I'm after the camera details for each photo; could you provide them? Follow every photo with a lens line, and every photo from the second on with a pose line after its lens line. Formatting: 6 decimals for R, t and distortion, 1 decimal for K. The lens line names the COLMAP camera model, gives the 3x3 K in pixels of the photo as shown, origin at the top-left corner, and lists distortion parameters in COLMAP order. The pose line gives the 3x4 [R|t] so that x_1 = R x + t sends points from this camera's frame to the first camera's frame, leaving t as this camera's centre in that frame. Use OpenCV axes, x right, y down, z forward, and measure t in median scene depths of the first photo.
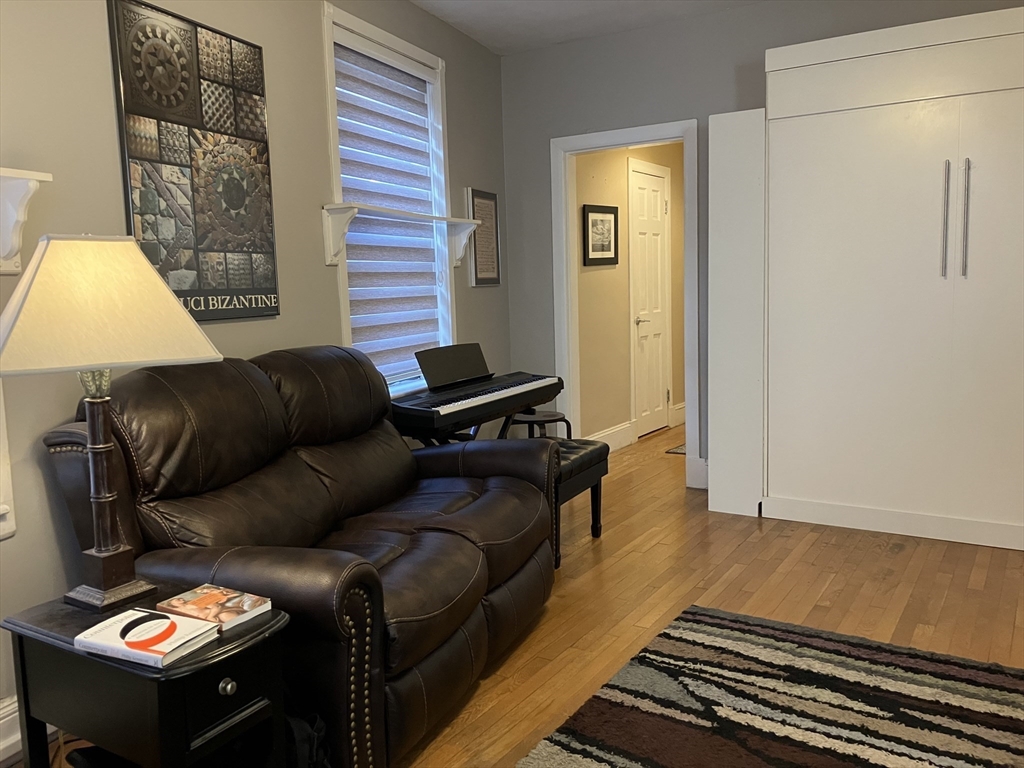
lens RADIAL K [[858.7, 0, 496.4], [0, 858.7, 373.0], [0, 0, 1]] dist [0.060365, -0.059164]
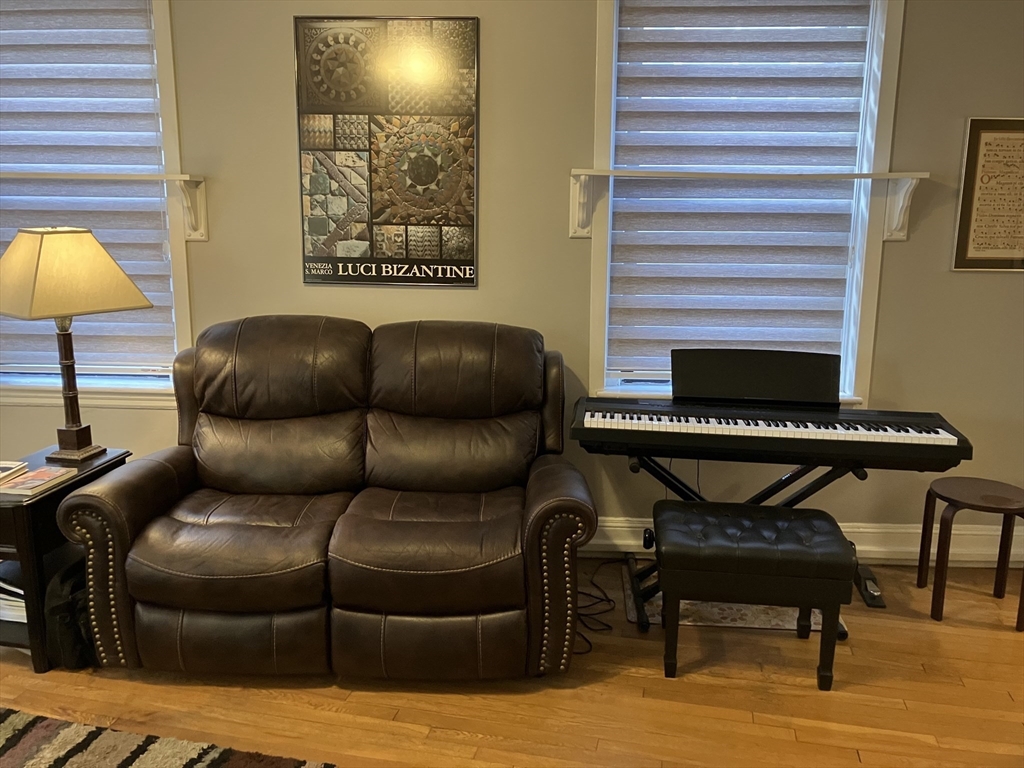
lens RADIAL K [[858.7, 0, 452.4], [0, 858.7, 361.6], [0, 0, 1]] dist [0.060365, -0.059164]
pose [[0.346140, 0.189601, -0.918824, 0.766134], [-0.122103, 0.980140, 0.156255, -0.151802], [0.930203, 0.058105, 0.362417, 0.686877]]
